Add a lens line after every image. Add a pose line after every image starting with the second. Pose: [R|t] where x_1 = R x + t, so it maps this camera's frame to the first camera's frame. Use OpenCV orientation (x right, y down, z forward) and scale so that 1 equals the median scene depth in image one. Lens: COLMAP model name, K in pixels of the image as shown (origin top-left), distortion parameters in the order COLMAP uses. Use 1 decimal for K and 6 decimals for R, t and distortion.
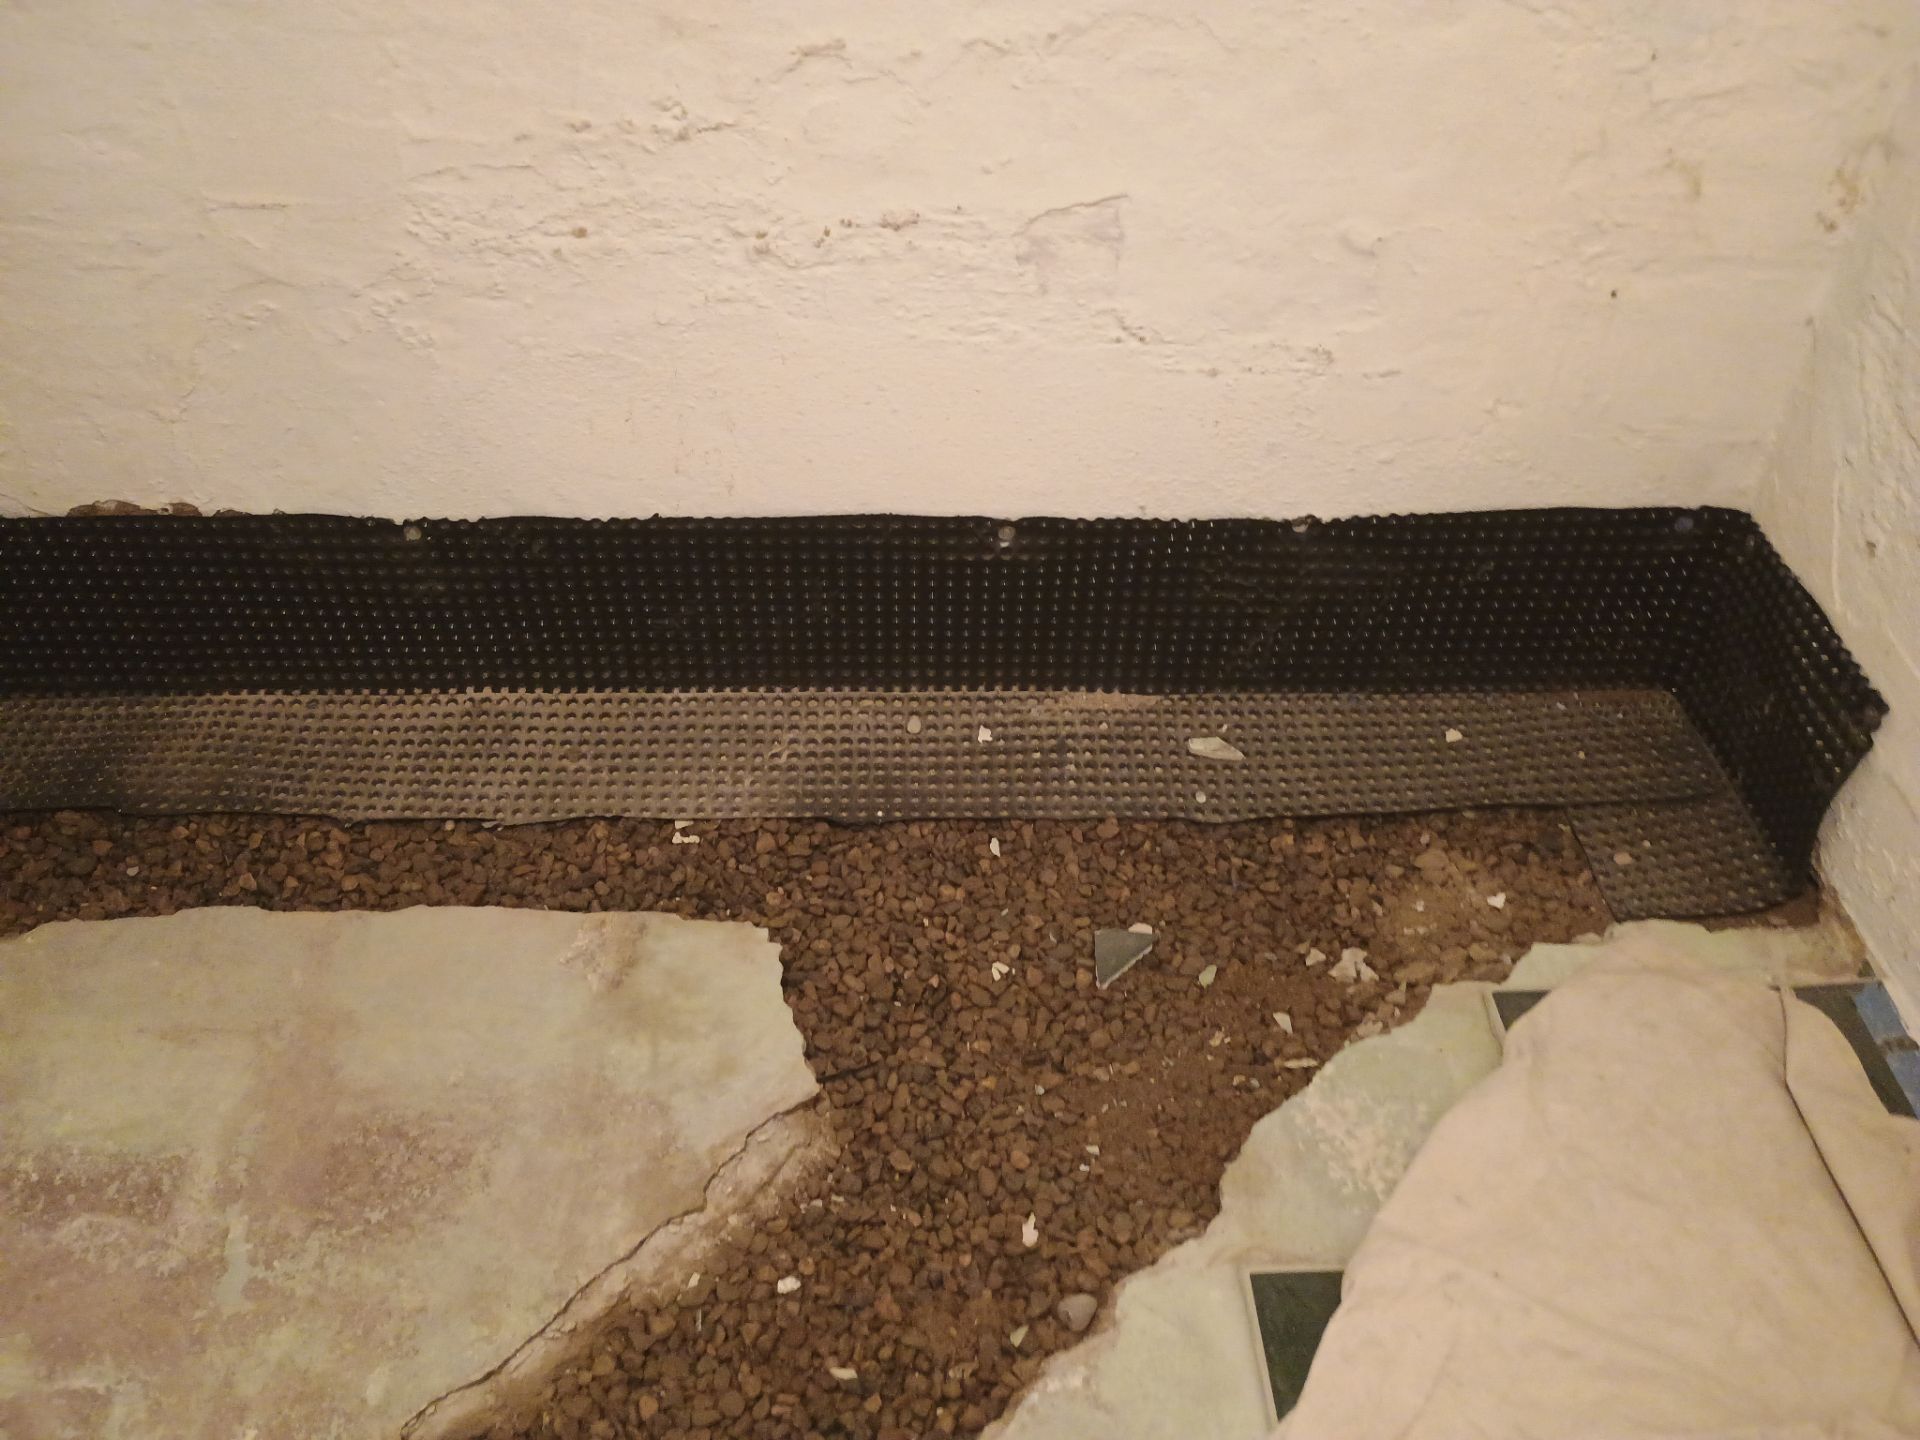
lens RADIAL K [[1593.1, 0, 963.2], [0, 1593.1, 745.0], [0, 0, 1]] dist [0.028918, -0.054744]
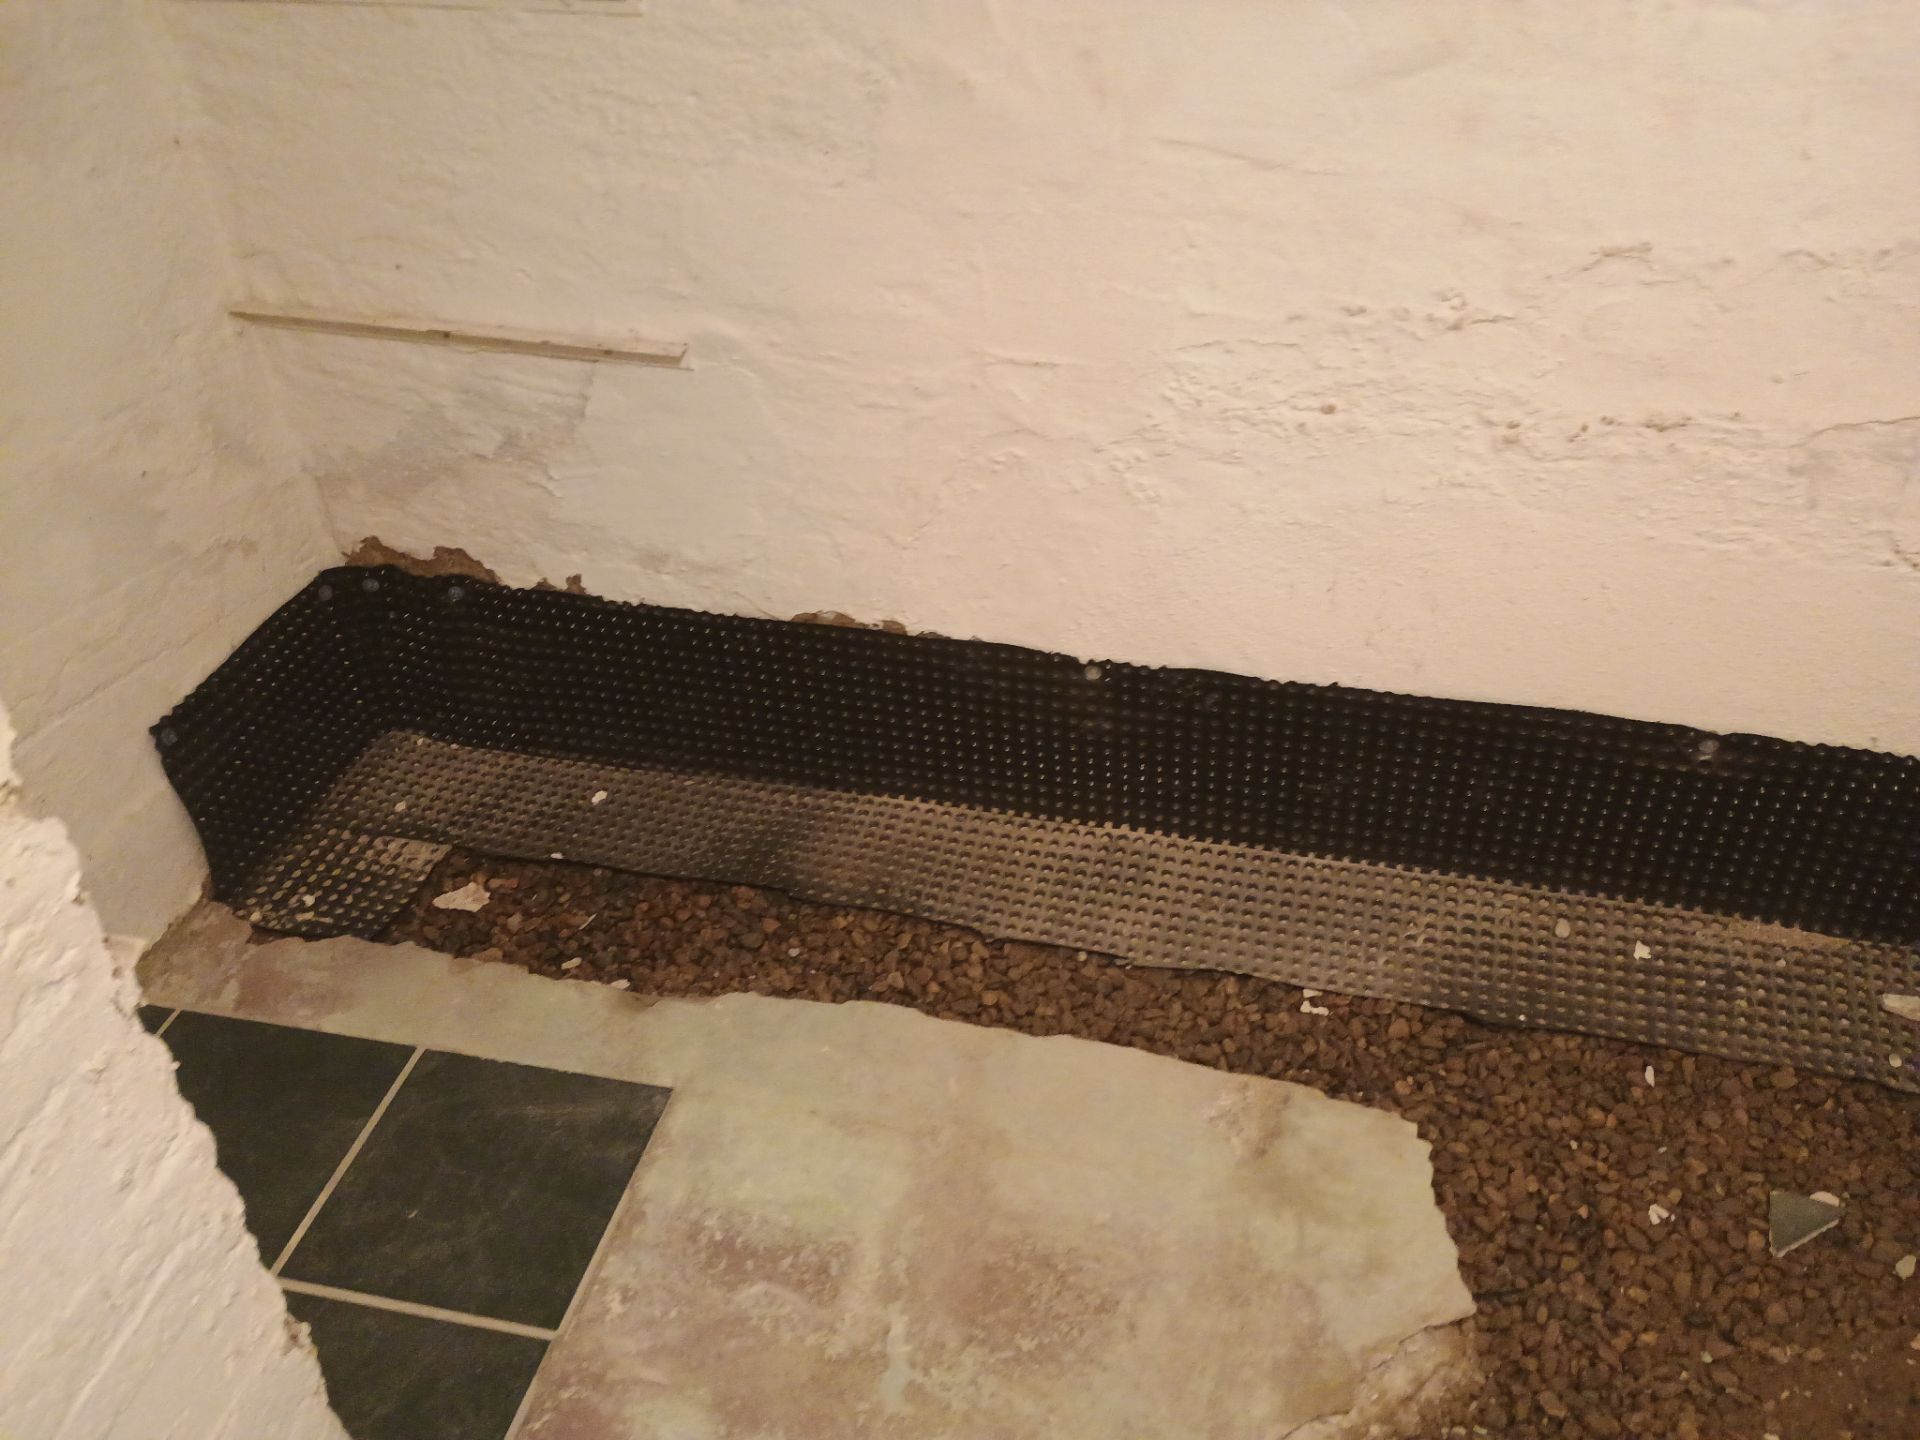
lens RADIAL K [[1593.1, 0, 963.2], [0, 1593.1, 745.0], [0, 0, 1]] dist [0.028918, -0.054744]
pose [[0.959591, 0.130365, -0.249378, -0.162283], [-0.149061, 0.987153, -0.057530, -0.013575], [0.238675, 0.092378, 0.966696, -0.020574]]
